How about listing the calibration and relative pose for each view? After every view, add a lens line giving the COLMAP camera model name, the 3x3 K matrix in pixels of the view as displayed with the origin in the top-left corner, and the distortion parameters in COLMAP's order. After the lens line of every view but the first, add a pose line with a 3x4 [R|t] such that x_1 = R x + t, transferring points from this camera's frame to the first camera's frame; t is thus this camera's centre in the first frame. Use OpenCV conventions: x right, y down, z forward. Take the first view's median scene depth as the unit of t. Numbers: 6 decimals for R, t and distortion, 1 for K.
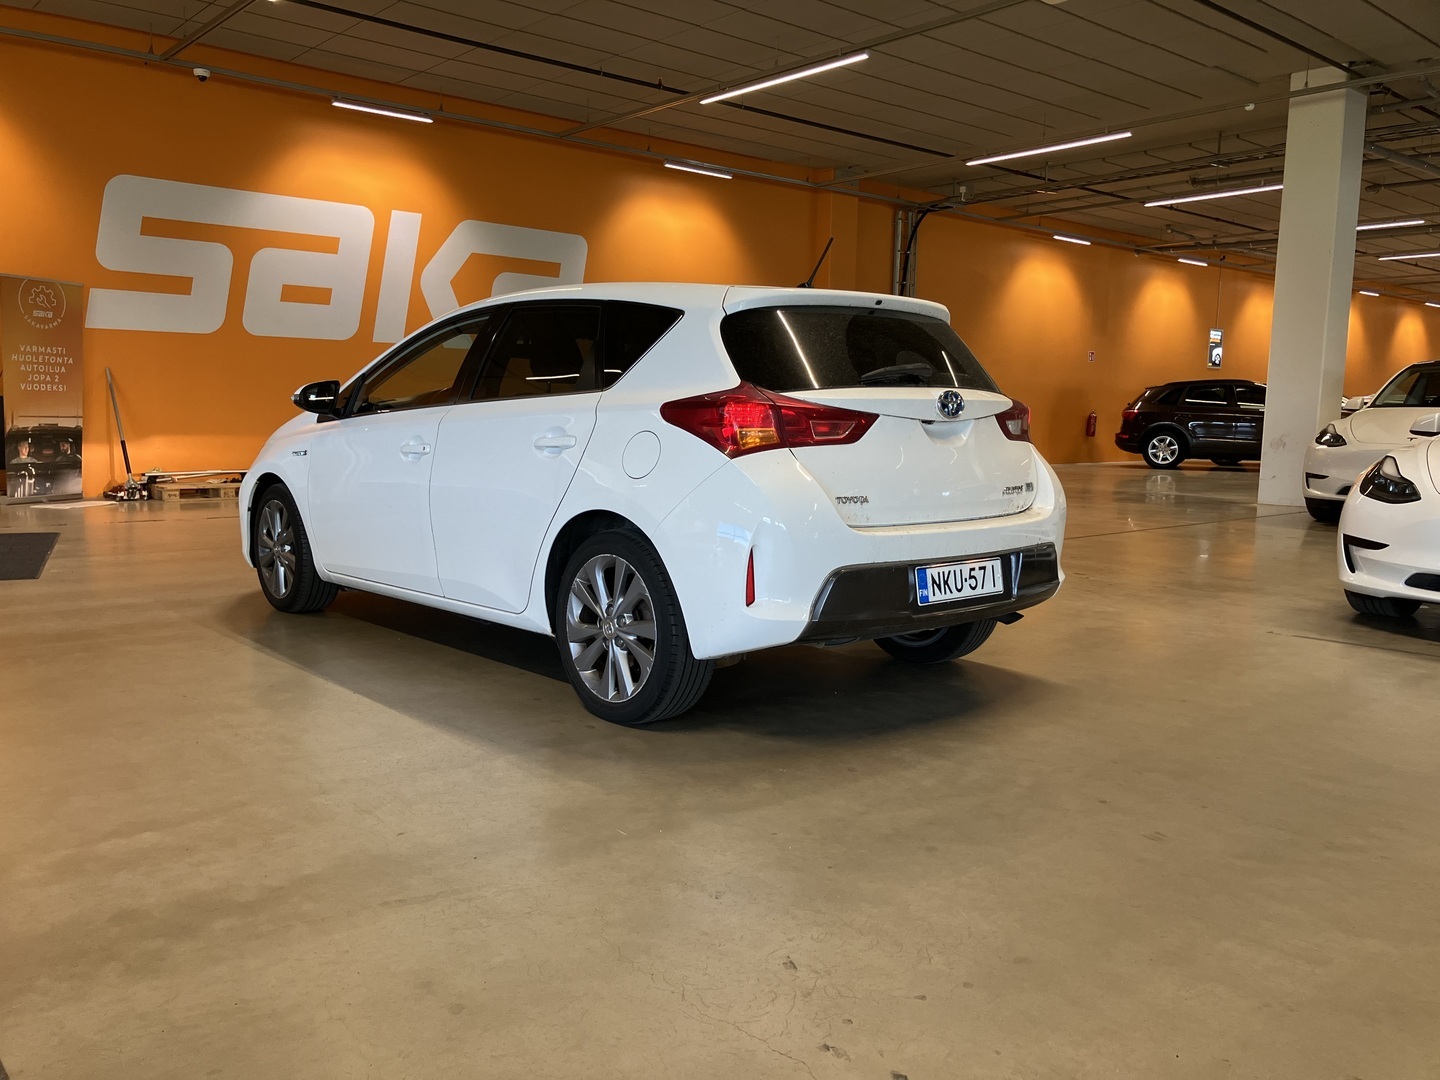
lens RADIAL K [[1193.8, 0, 718.5], [0, 1193.8, 538.8], [0, 0, 1]] dist [-0.005643, -0.002644]
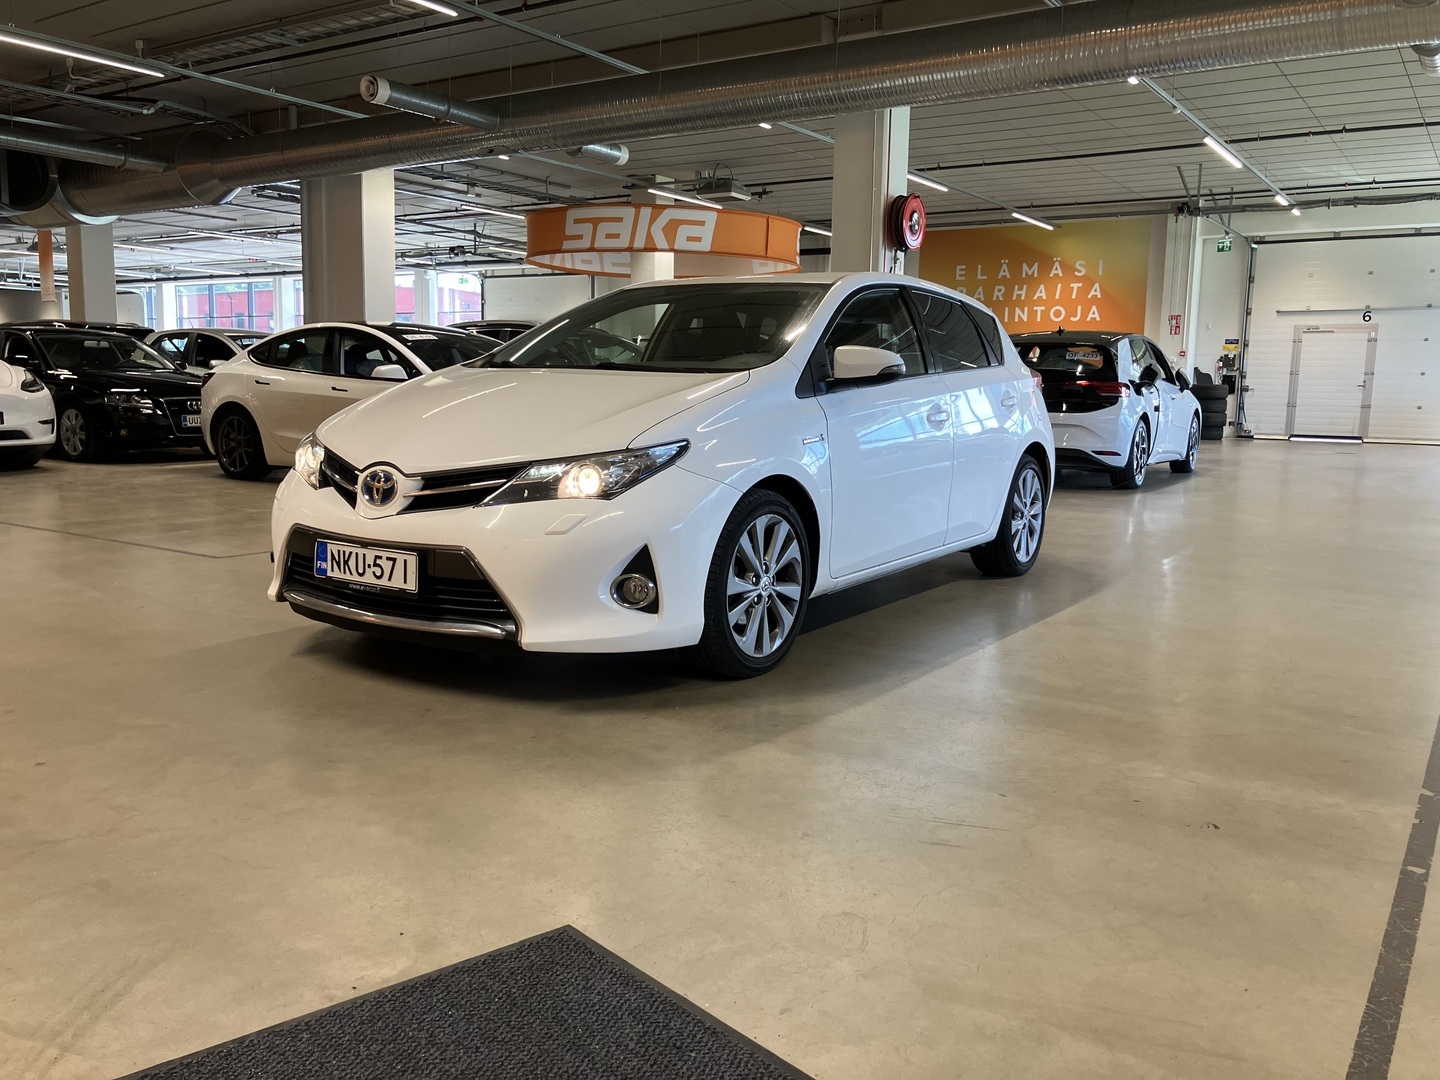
lens RADIAL K [[1193.8, 0, 719.3], [0, 1193.8, 541.8], [0, 0, 1]] dist [-0.005643, -0.002644]
pose [[0.266345, 0.154779, -0.951369, 1.192319], [-0.101461, 0.986041, 0.132015, -0.140053], [0.958523, 0.061365, 0.278331, 1.001272]]
